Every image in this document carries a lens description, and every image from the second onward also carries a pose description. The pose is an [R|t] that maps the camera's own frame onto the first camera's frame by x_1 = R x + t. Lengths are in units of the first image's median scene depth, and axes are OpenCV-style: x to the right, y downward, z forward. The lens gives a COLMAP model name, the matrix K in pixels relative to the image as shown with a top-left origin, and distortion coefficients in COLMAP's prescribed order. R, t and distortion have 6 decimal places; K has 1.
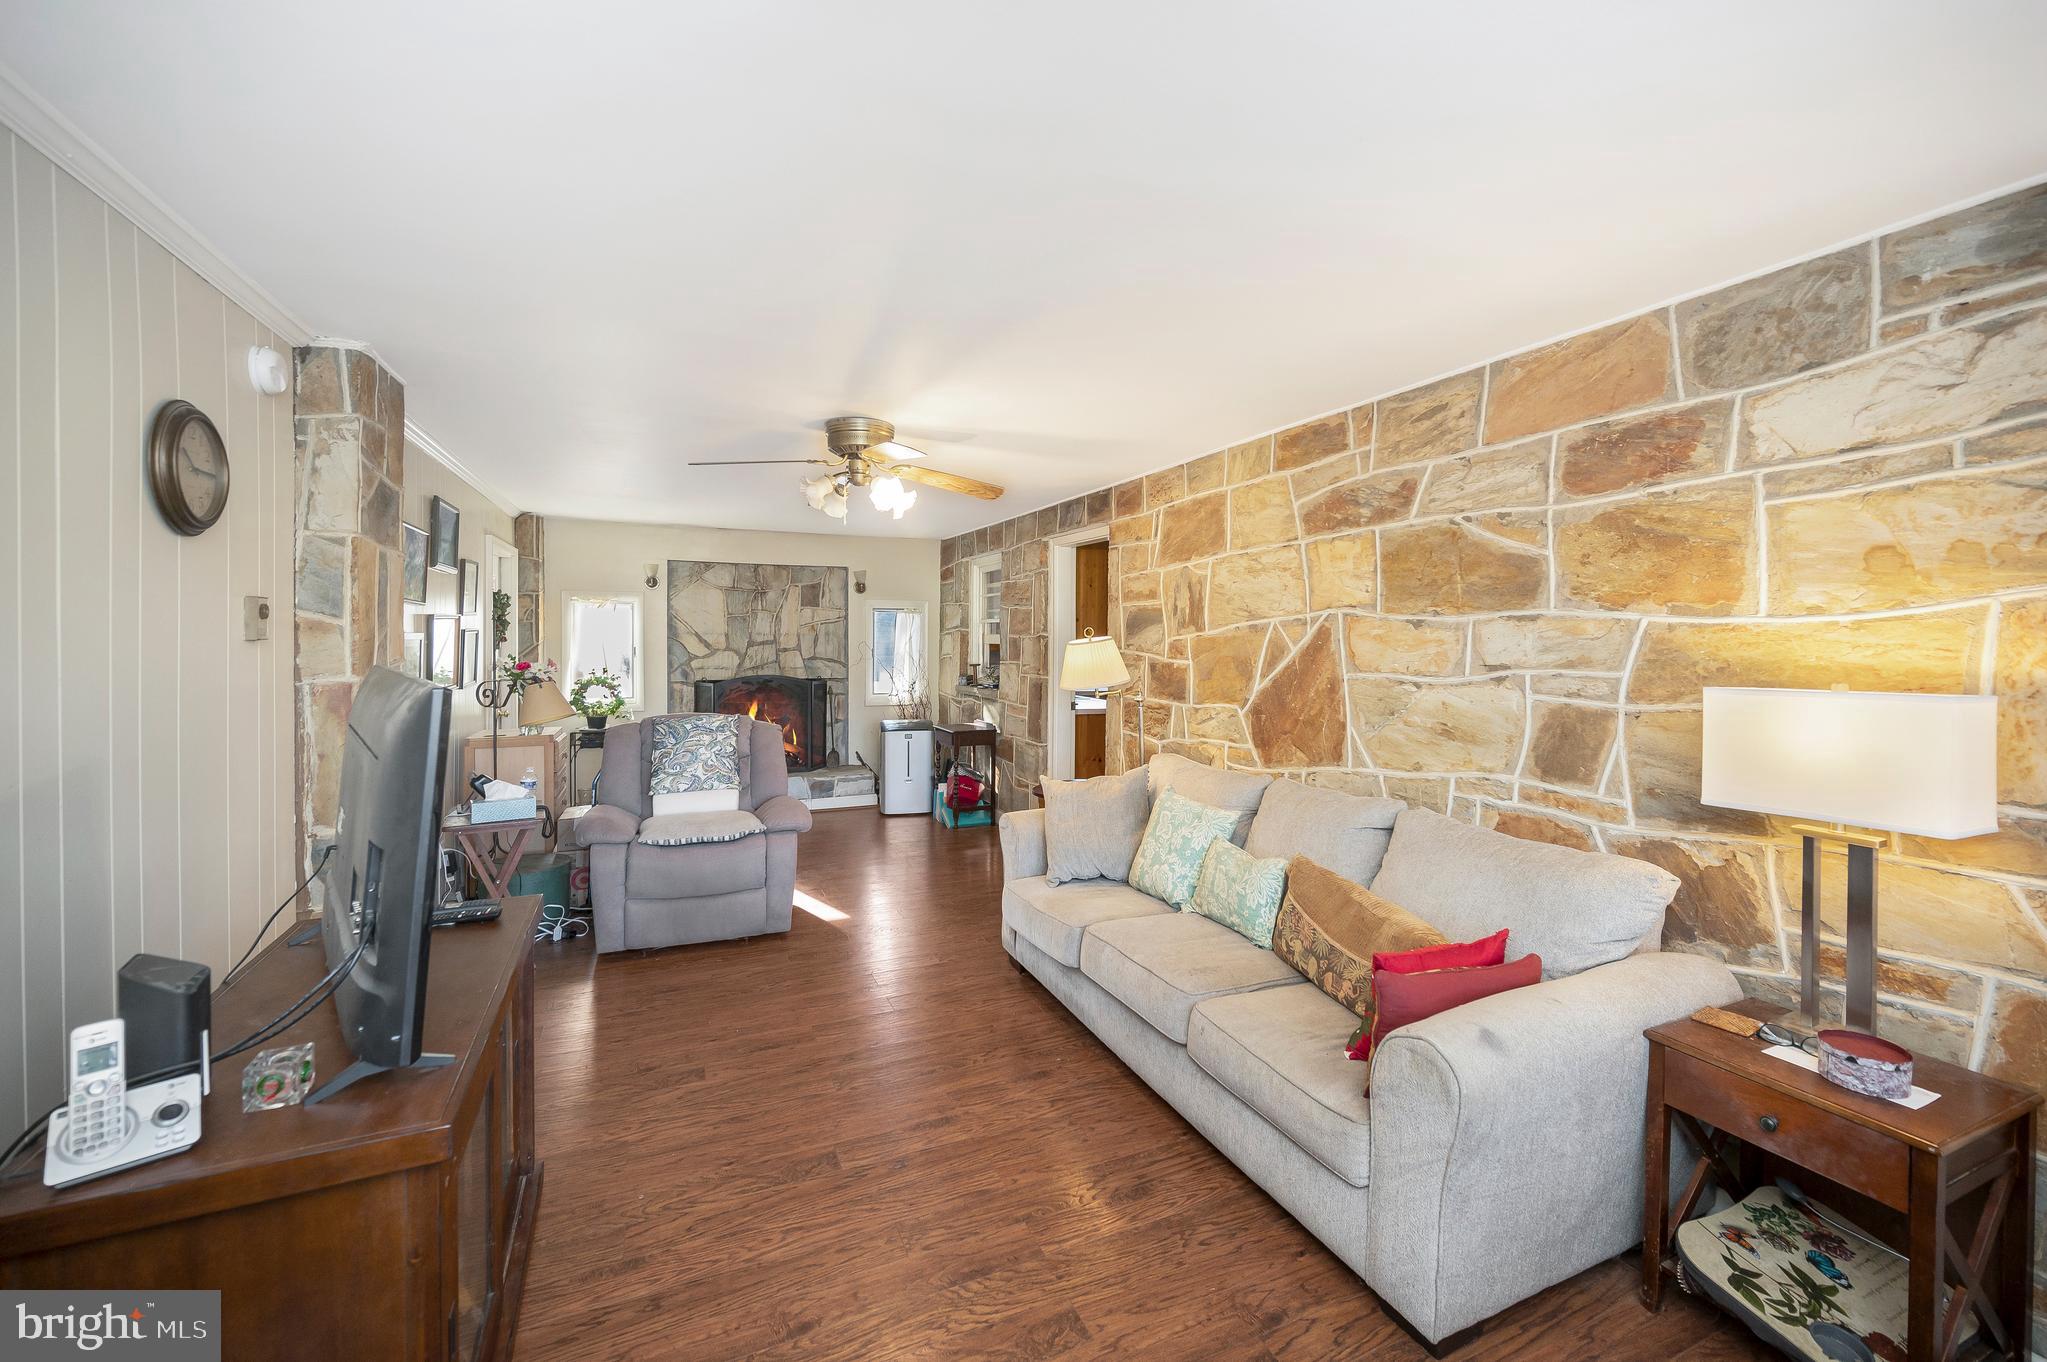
lens RADIAL K [[895.2, 0, 1027.6], [0, 895.2, 684.7], [0, 0, 1]] dist [0.001263, 0.000048]
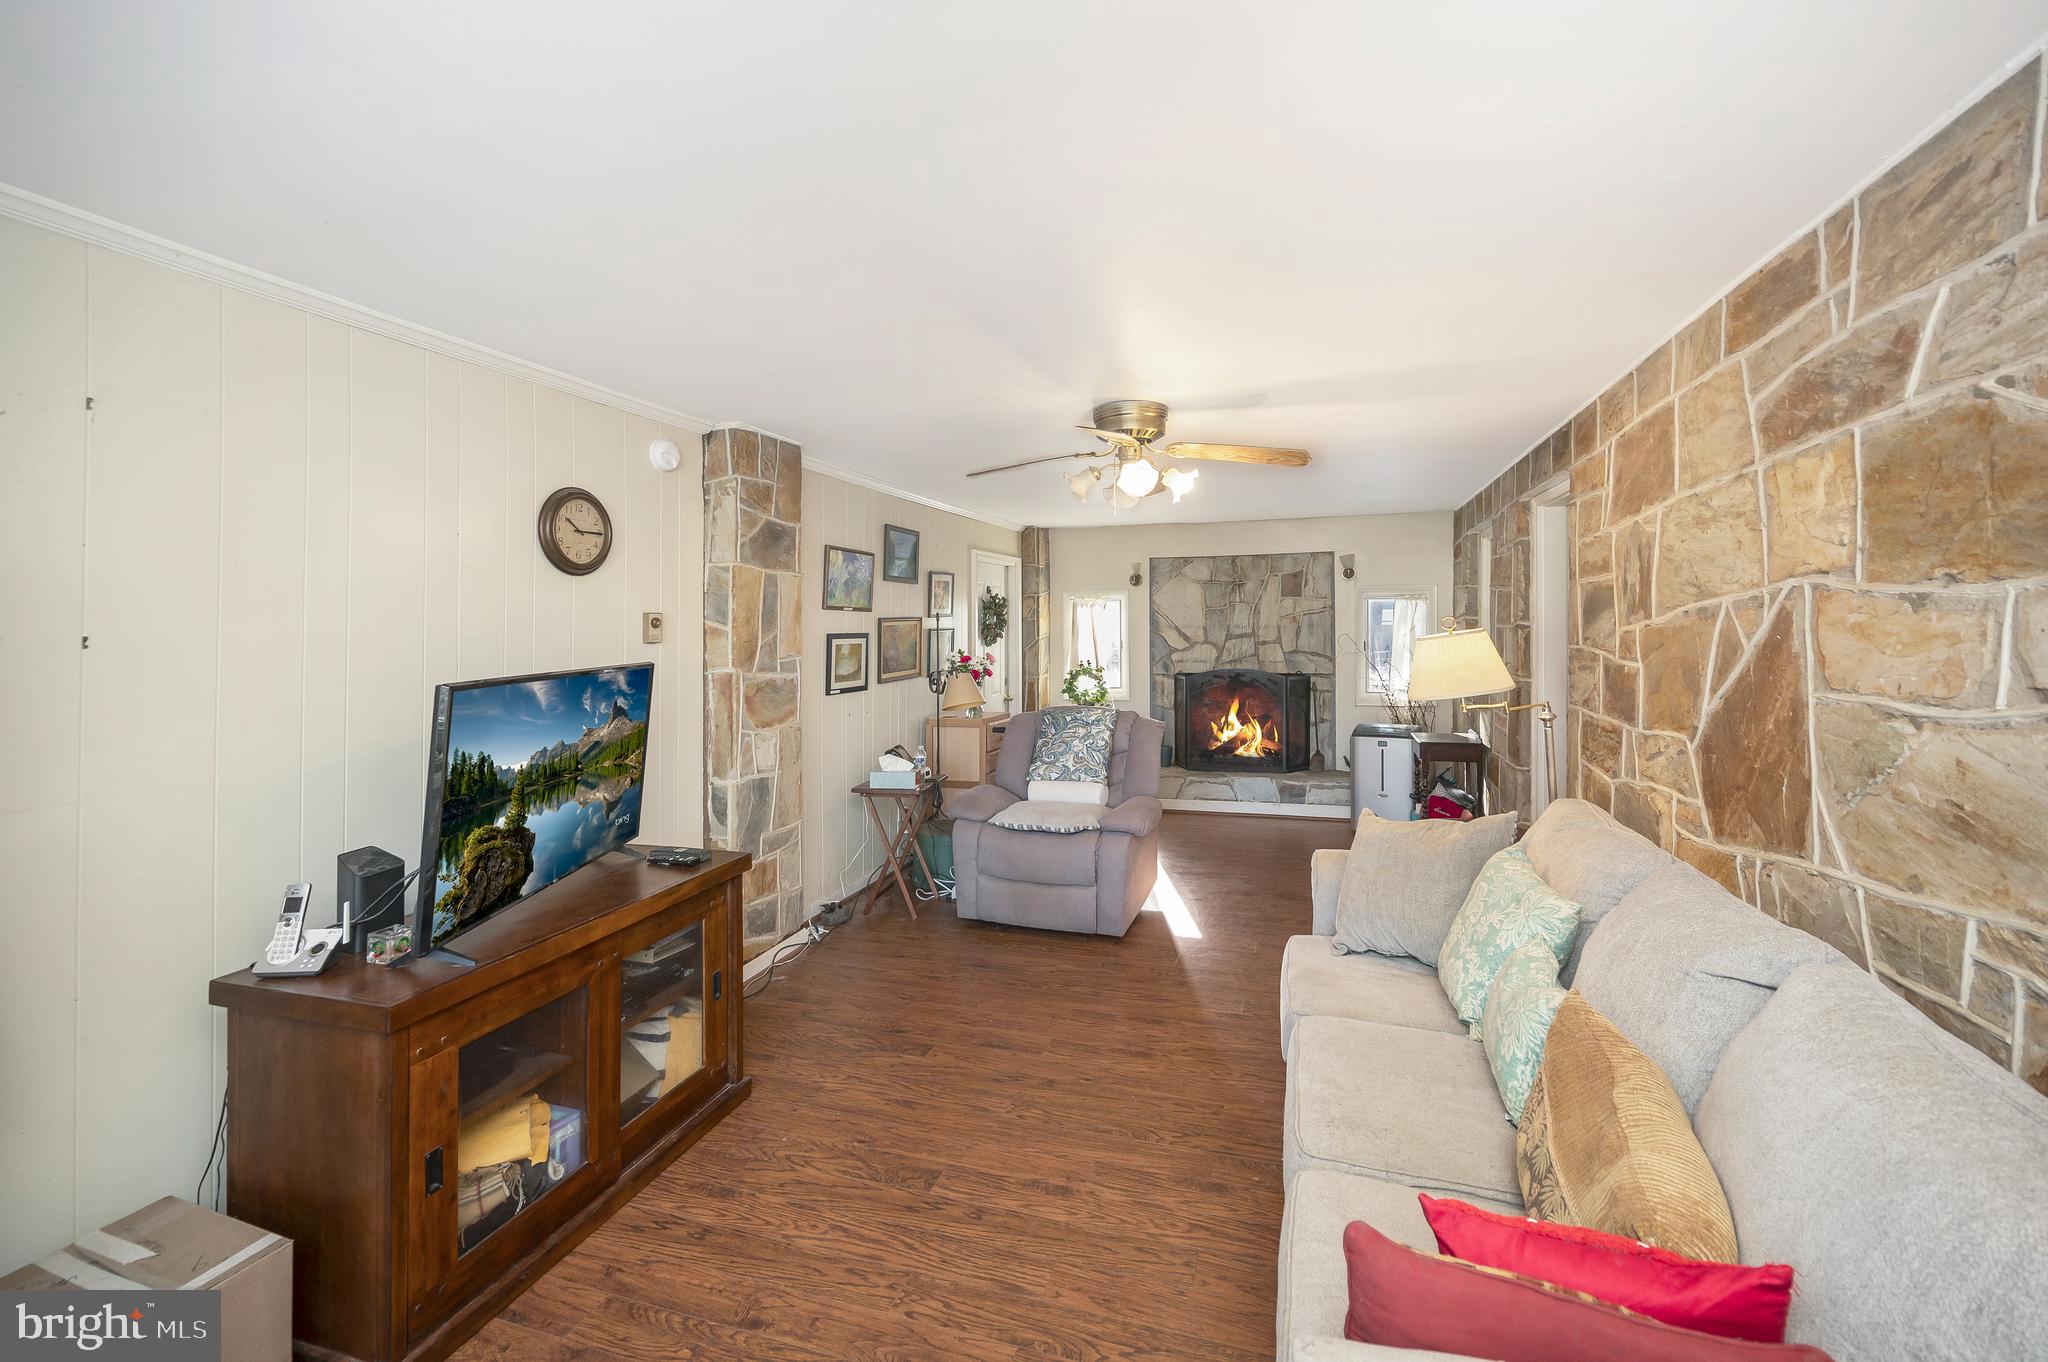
lens RADIAL K [[885.8, 0, 985.9], [0, 885.8, 638.2], [0, 0, 1]] dist [0.001146, -0.000057]
pose [[0.723602, -0.005290, -0.690197, 0.297609], [-0.022047, 0.999283, -0.030773, -0.014873], [0.689865, 0.037484, 0.722967, 0.199962]]
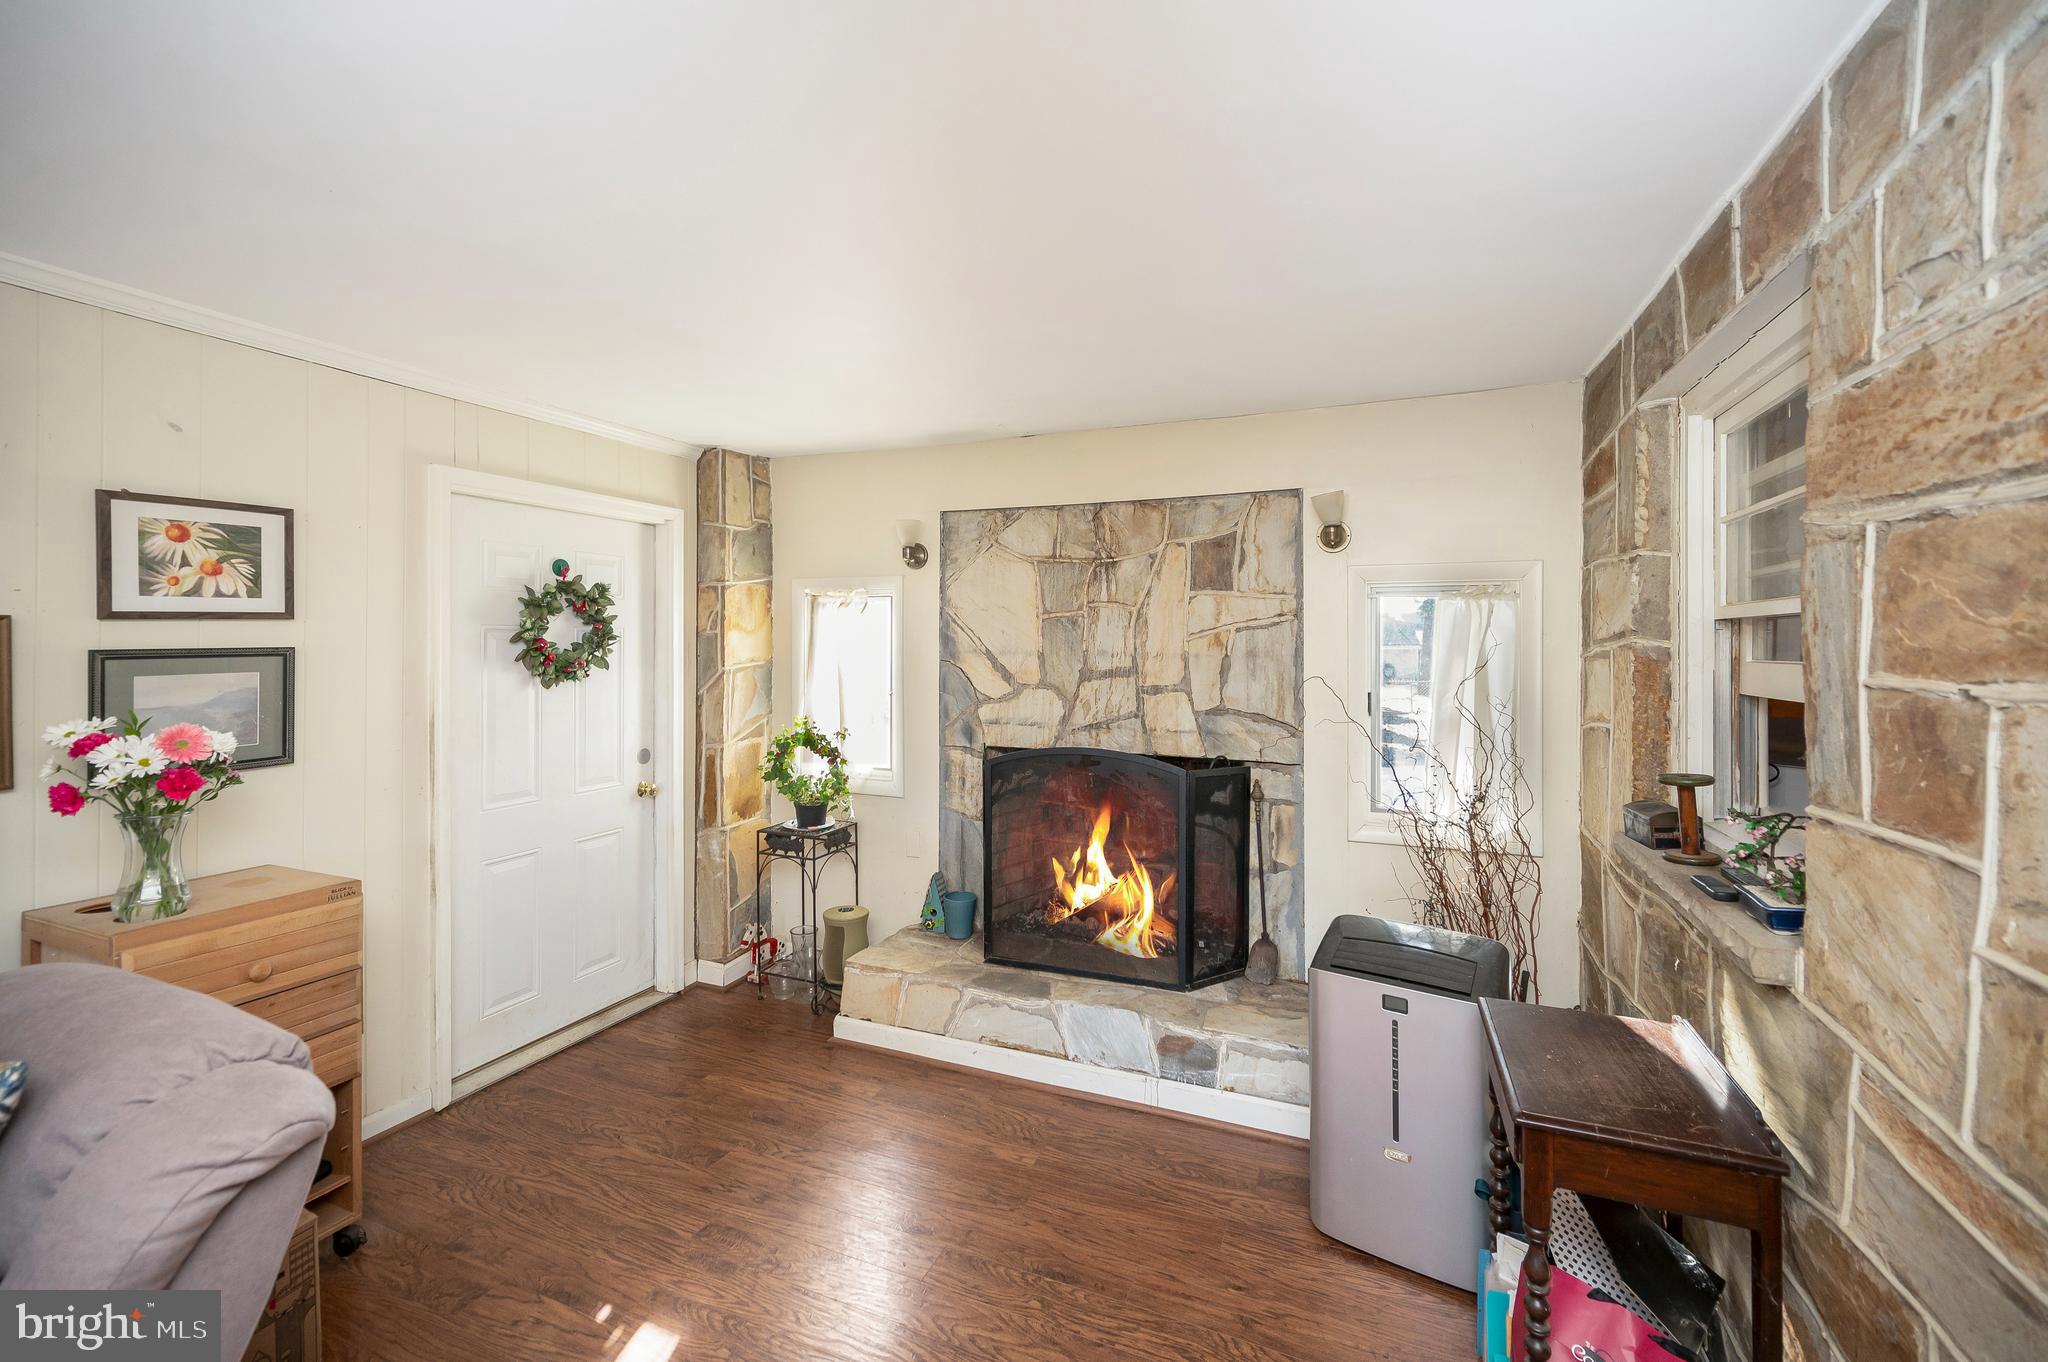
lens RADIAL K [[832.5, 0, 1041.4], [0, 832.5, 629.7], [0, 0, 1]] dist [-0.002052, -0.000197]
pose [[0.696539, -0.013654, -0.717389, -0.026007], [-0.040630, 0.997464, -0.058434, -0.075494], [0.716367, 0.069849, 0.694218, 1.200934]]
